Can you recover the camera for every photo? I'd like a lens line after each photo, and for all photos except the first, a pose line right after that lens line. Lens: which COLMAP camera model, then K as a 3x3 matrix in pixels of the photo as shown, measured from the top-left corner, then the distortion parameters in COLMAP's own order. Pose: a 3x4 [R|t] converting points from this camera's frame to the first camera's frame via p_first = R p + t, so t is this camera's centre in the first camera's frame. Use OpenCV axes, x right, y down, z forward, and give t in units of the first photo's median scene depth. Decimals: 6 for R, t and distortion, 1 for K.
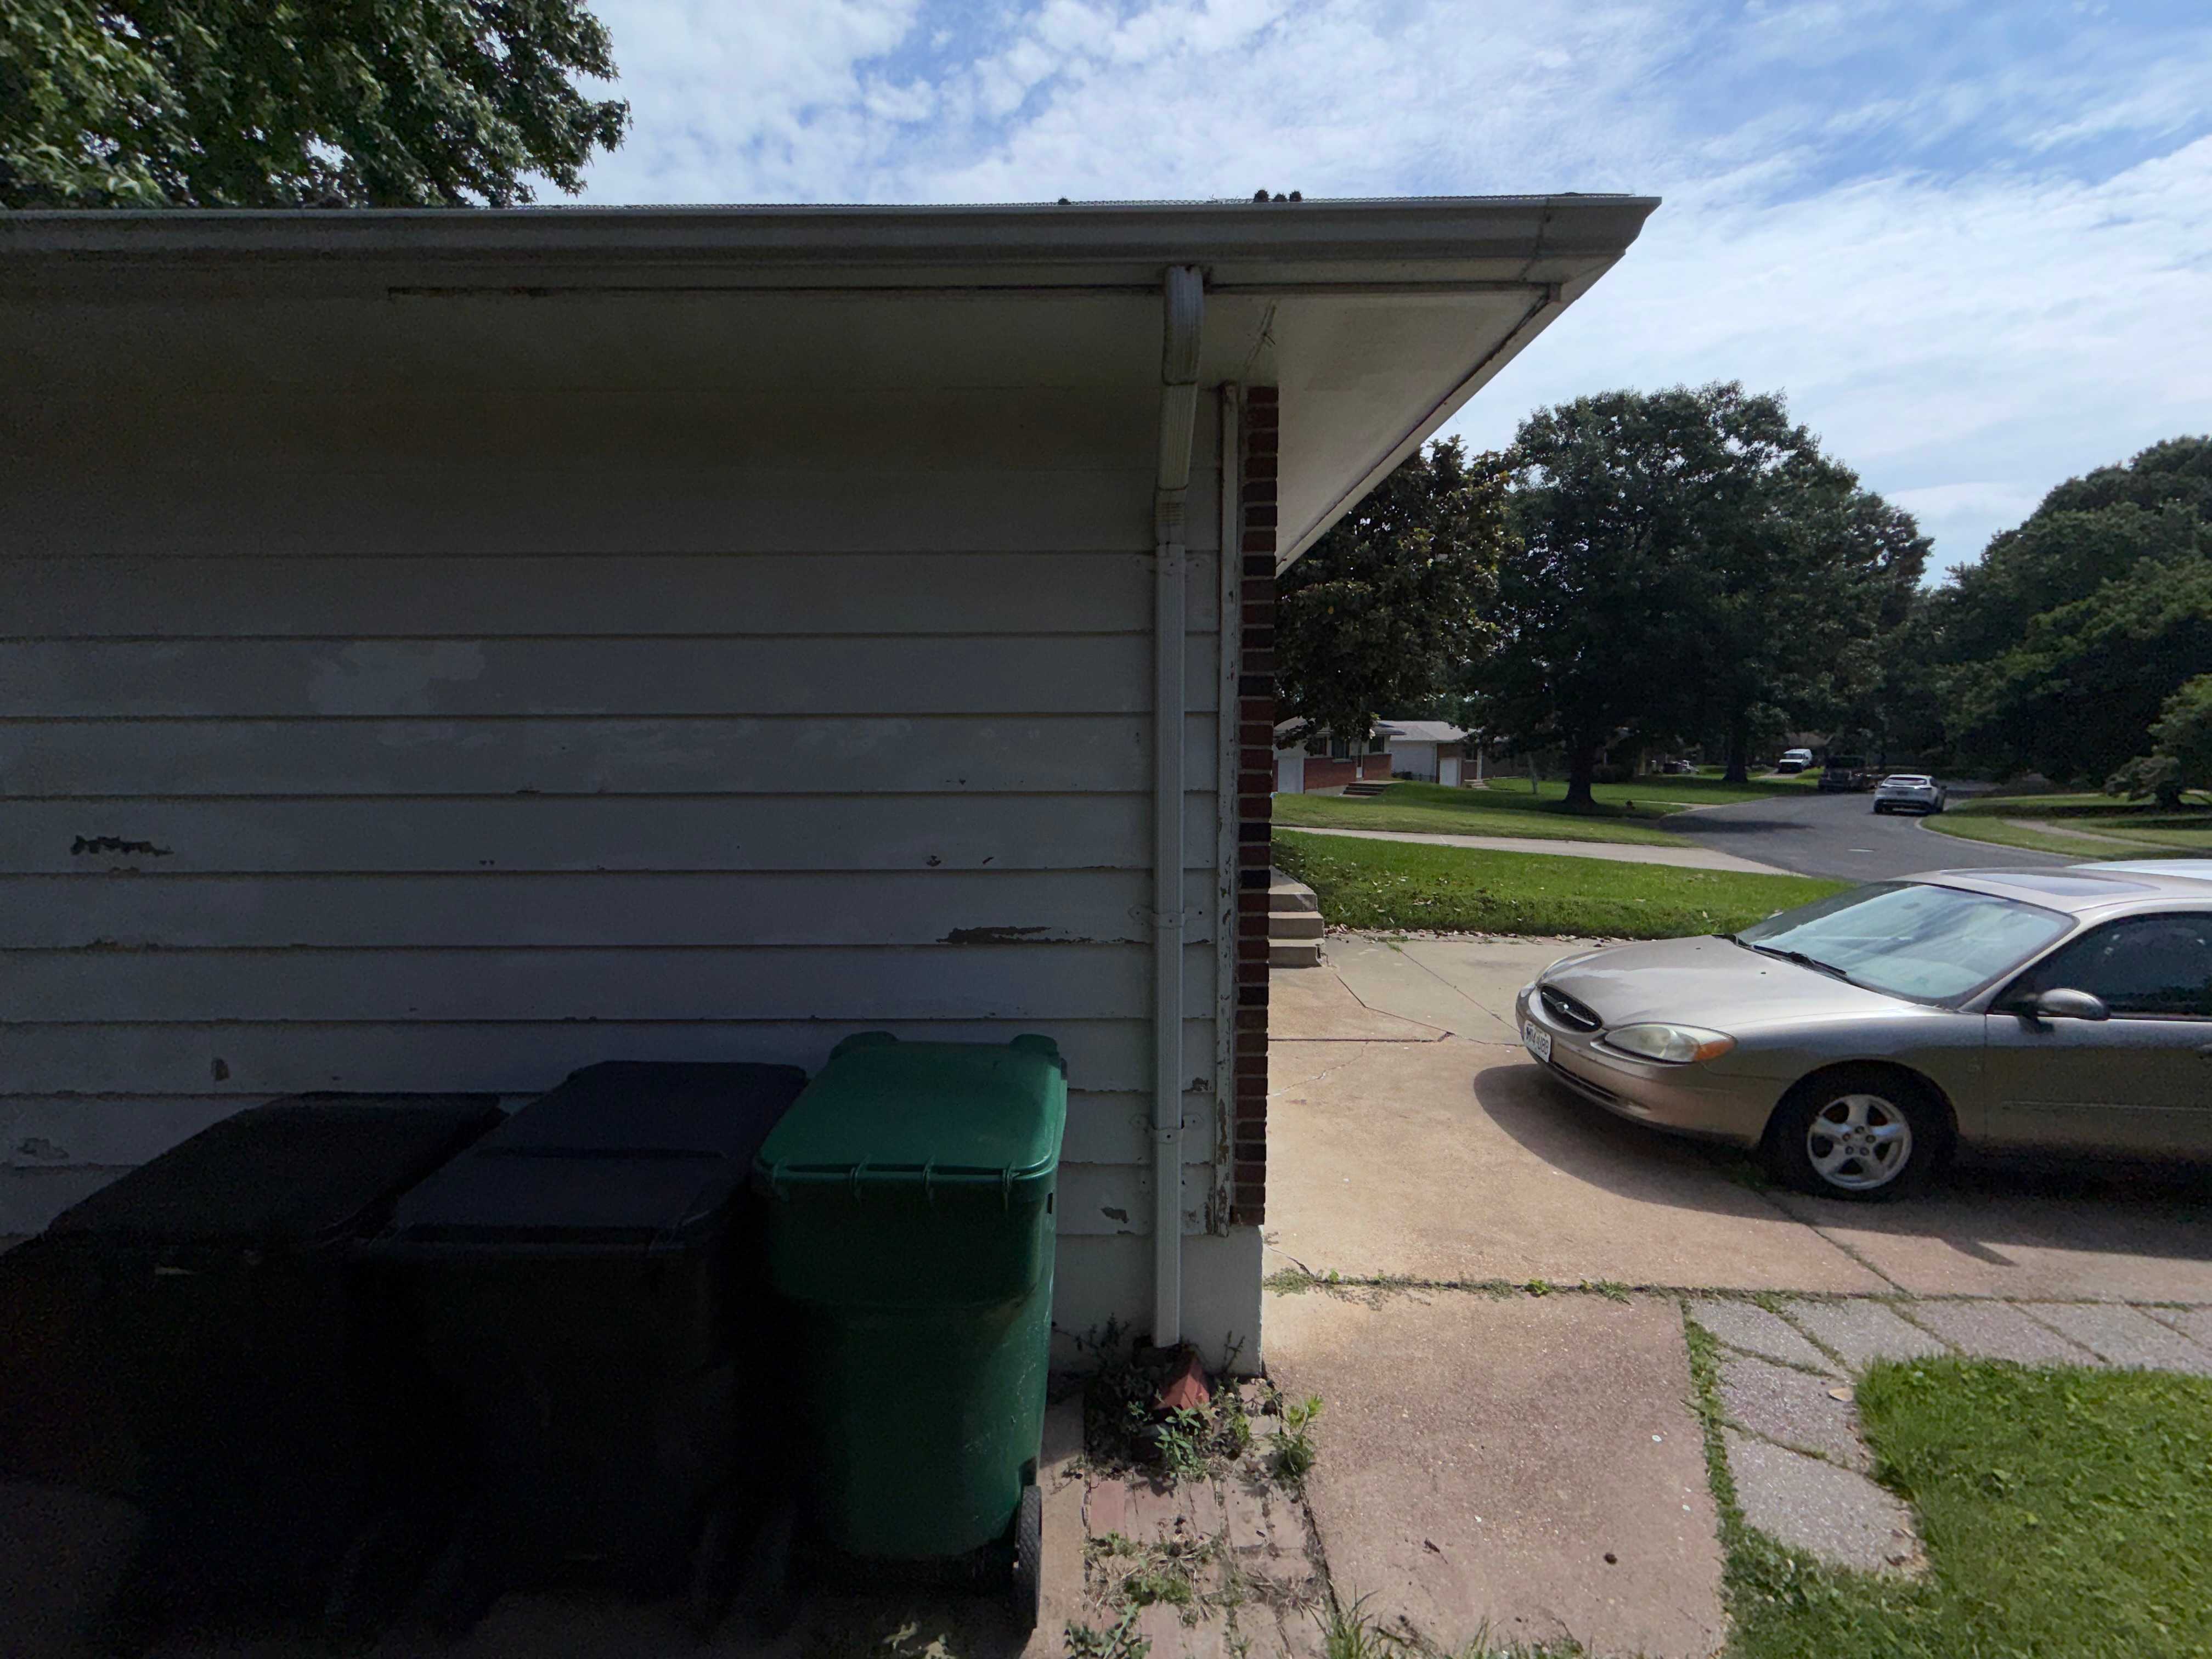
lens RADIAL K [[879.6, 0, 1098.6], [0, 879.6, 829.1], [0, 0, 1]] dist [0.000254, -0.000389]
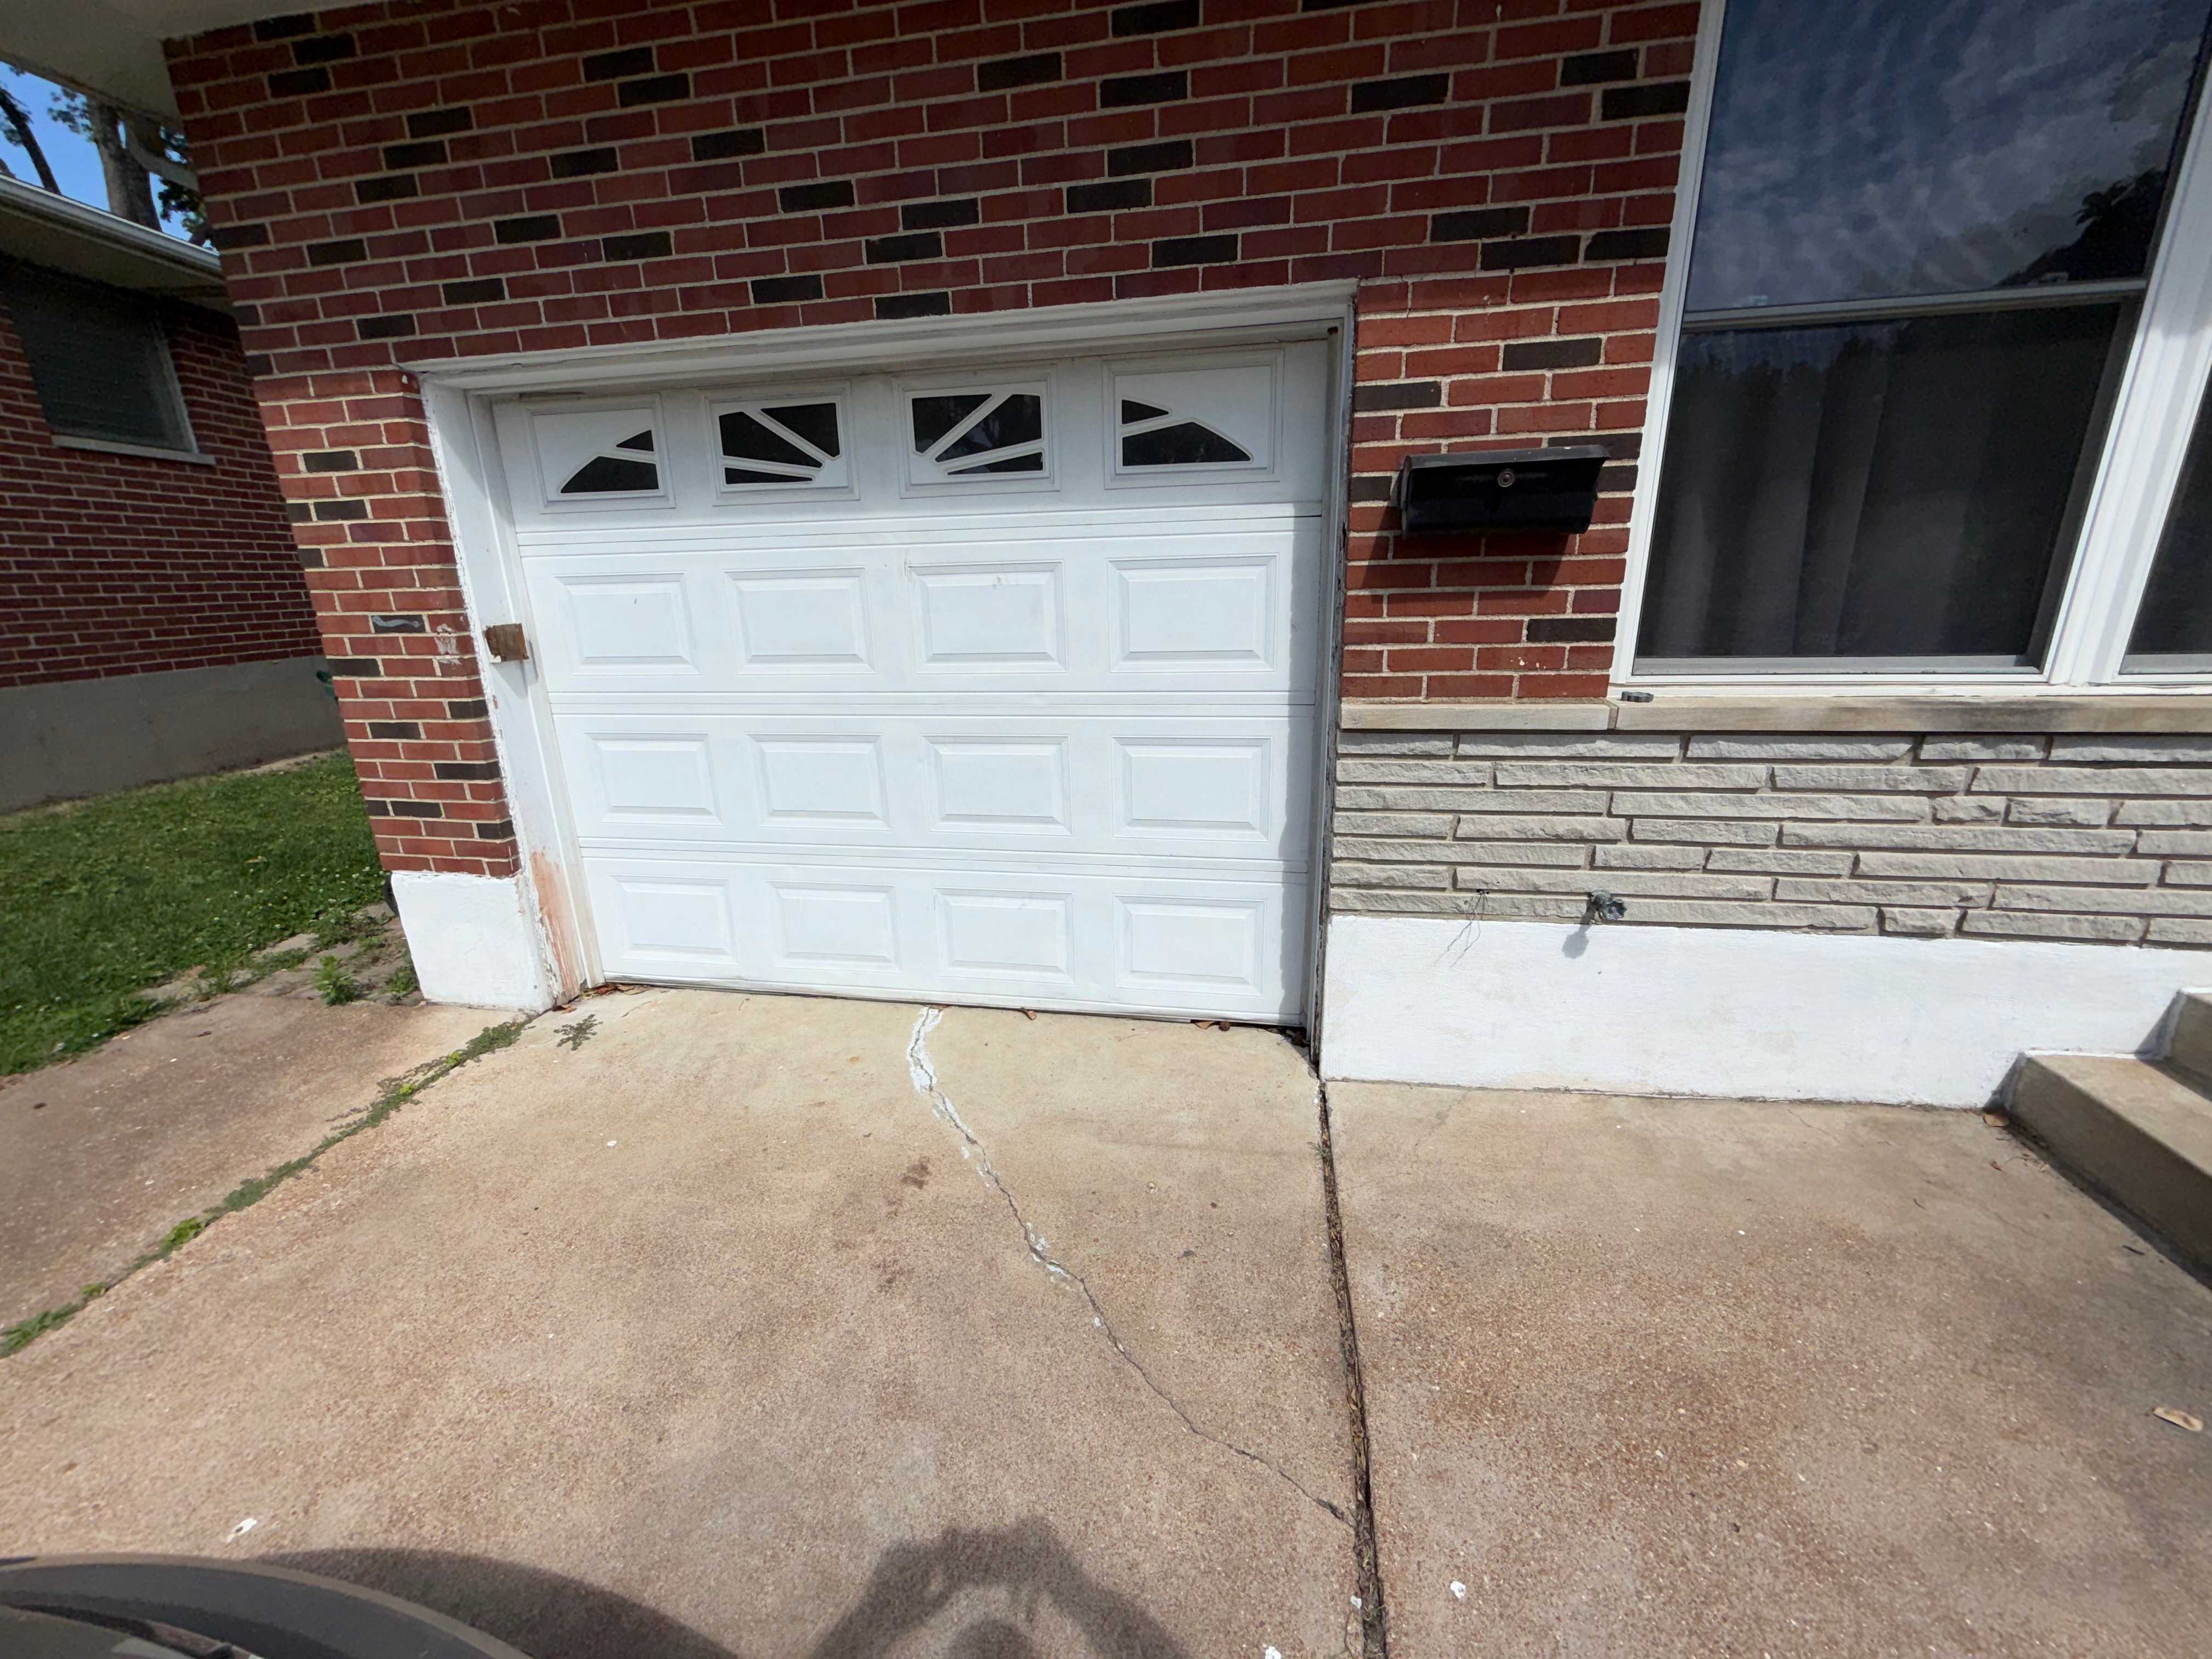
lens RADIAL K [[879.6, 0, 1098.6], [0, 879.6, 829.1], [0, 0, 1]] dist [0.000254, -0.000389]
pose [[-0.183461, 0.285565, -0.940635, 1.123494], [-0.070730, 0.950562, 0.302374, -0.023299], [0.980479, 0.122005, -0.154193, 2.151486]]
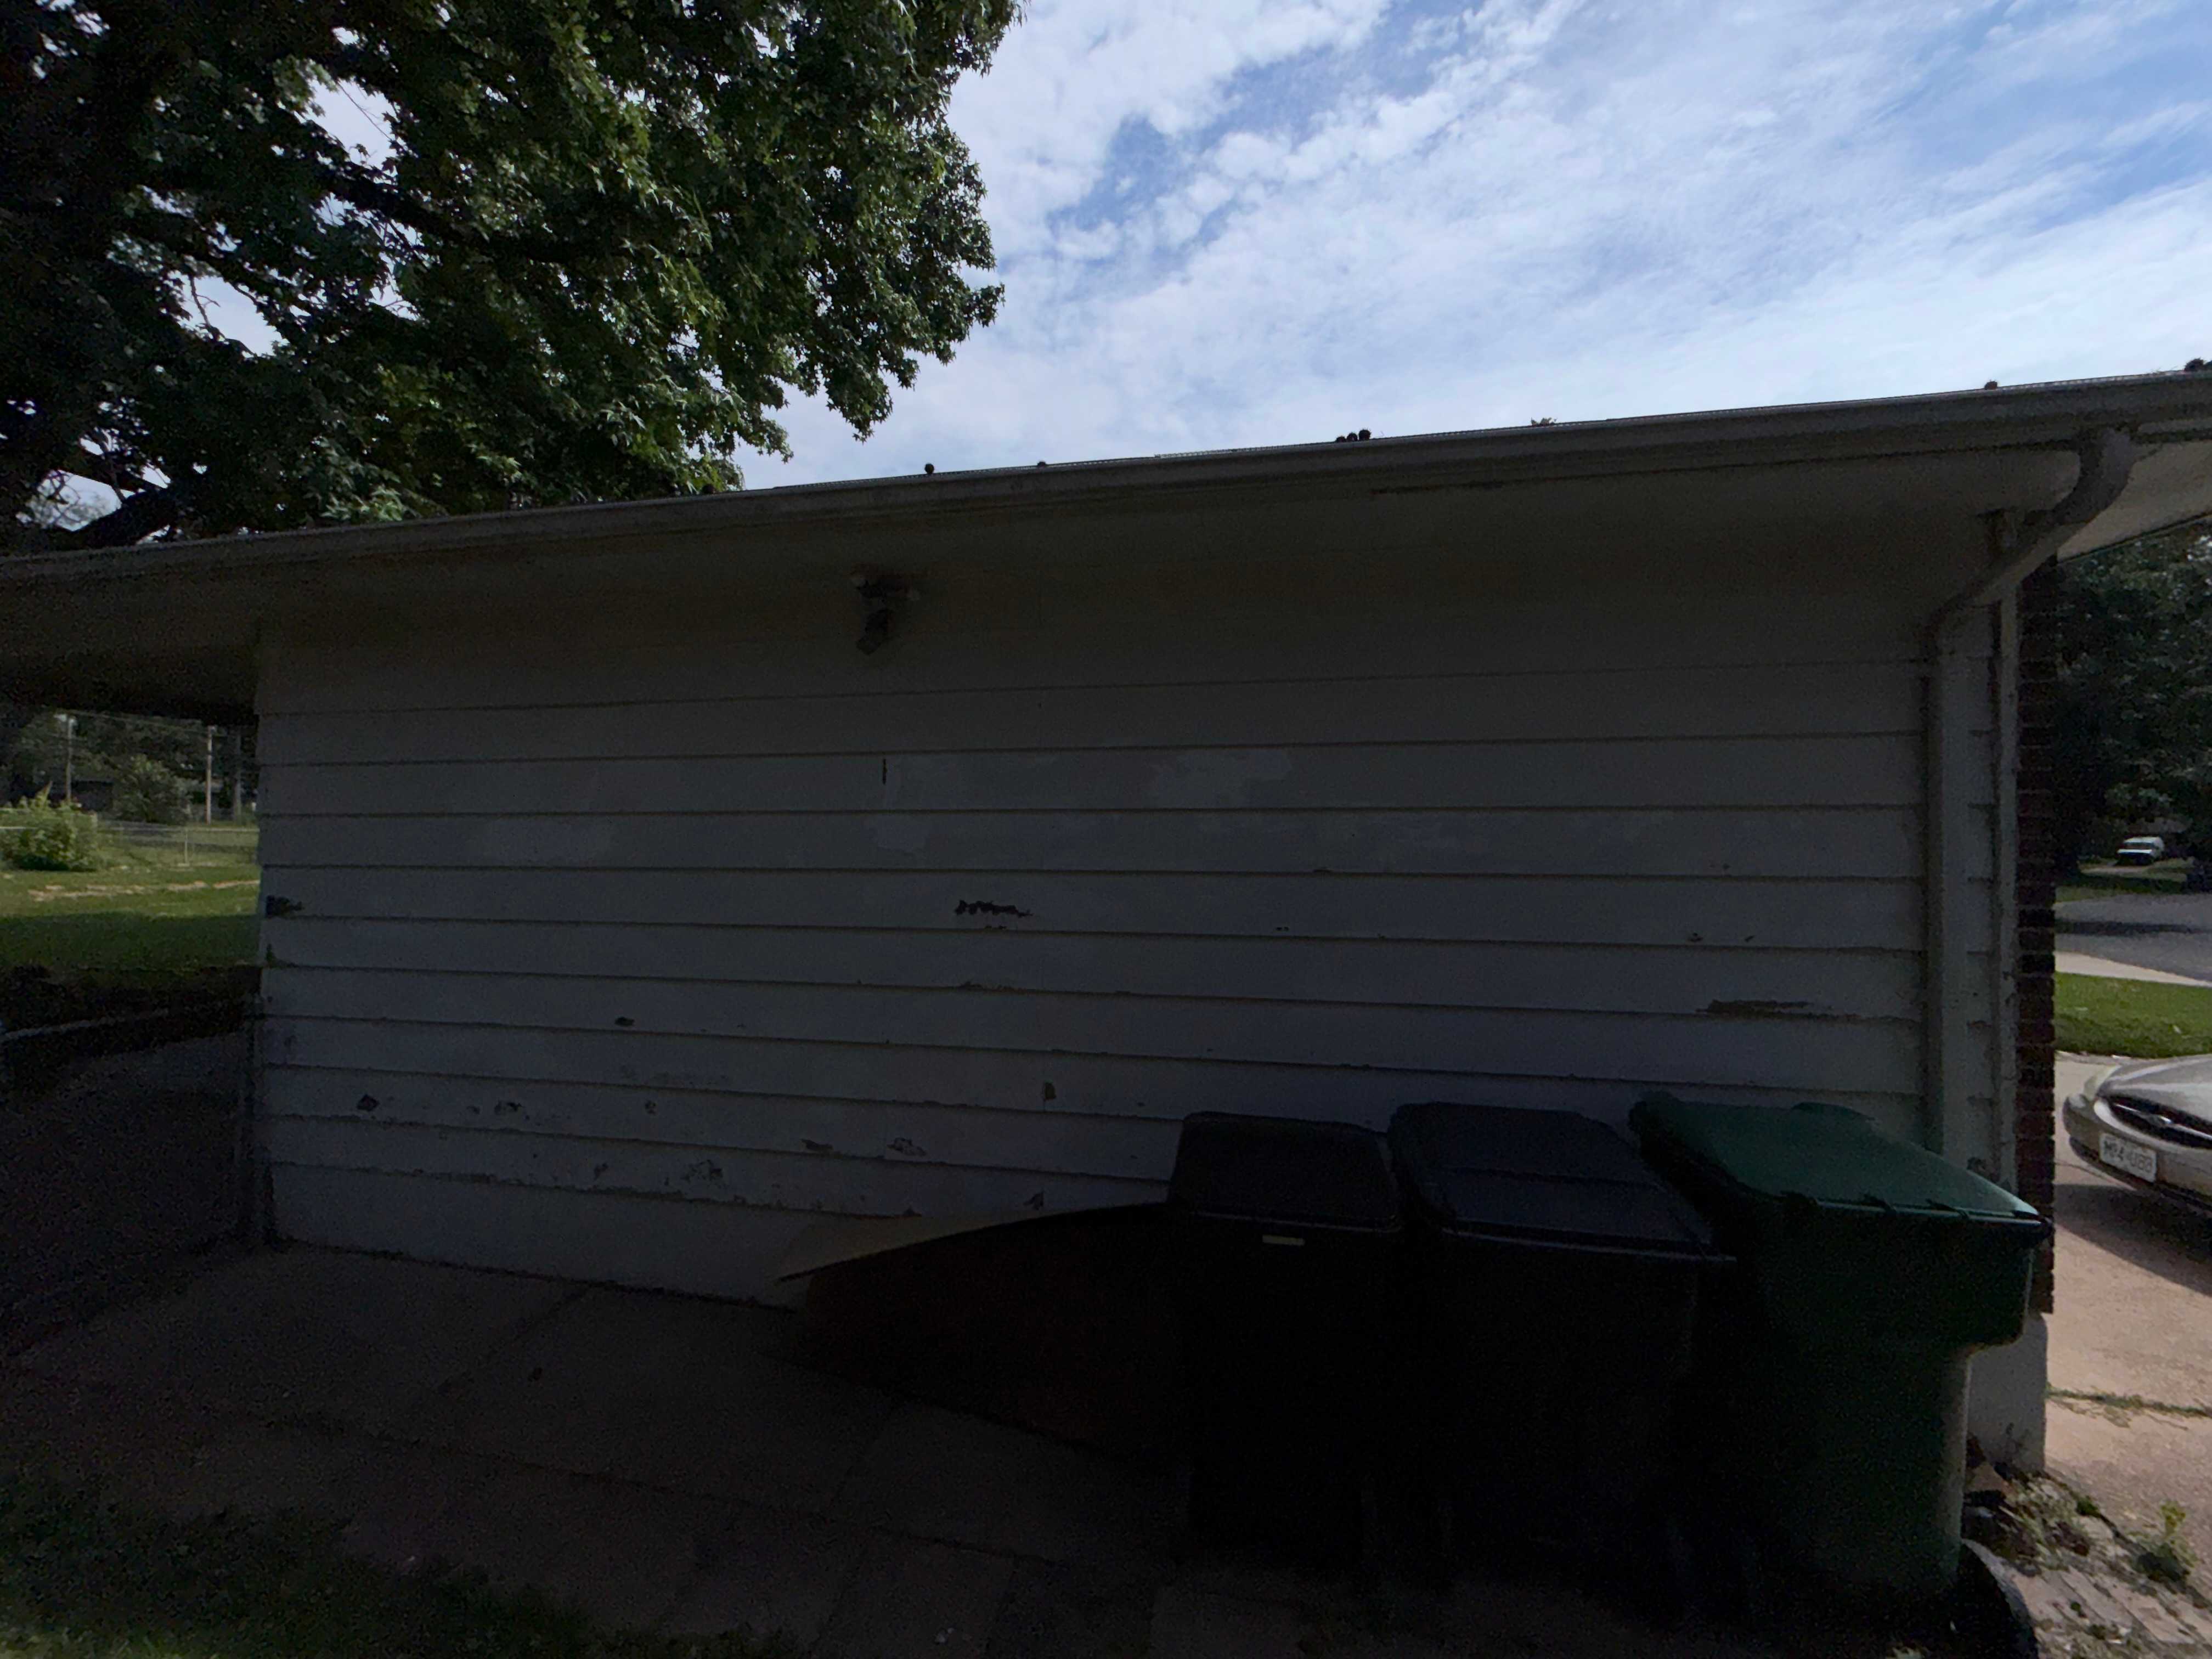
lens RADIAL K [[882.2, 0, 1101.2], [0, 882.2, 828.1], [0, 0, 1]] dist [0.000007, 0.000073]
pose [[0.981731, 0.003823, -0.190238, -0.697671], [-0.021960, 0.995394, -0.093325, 0.018262], [0.189005, 0.095797, 0.977292, -0.240256]]
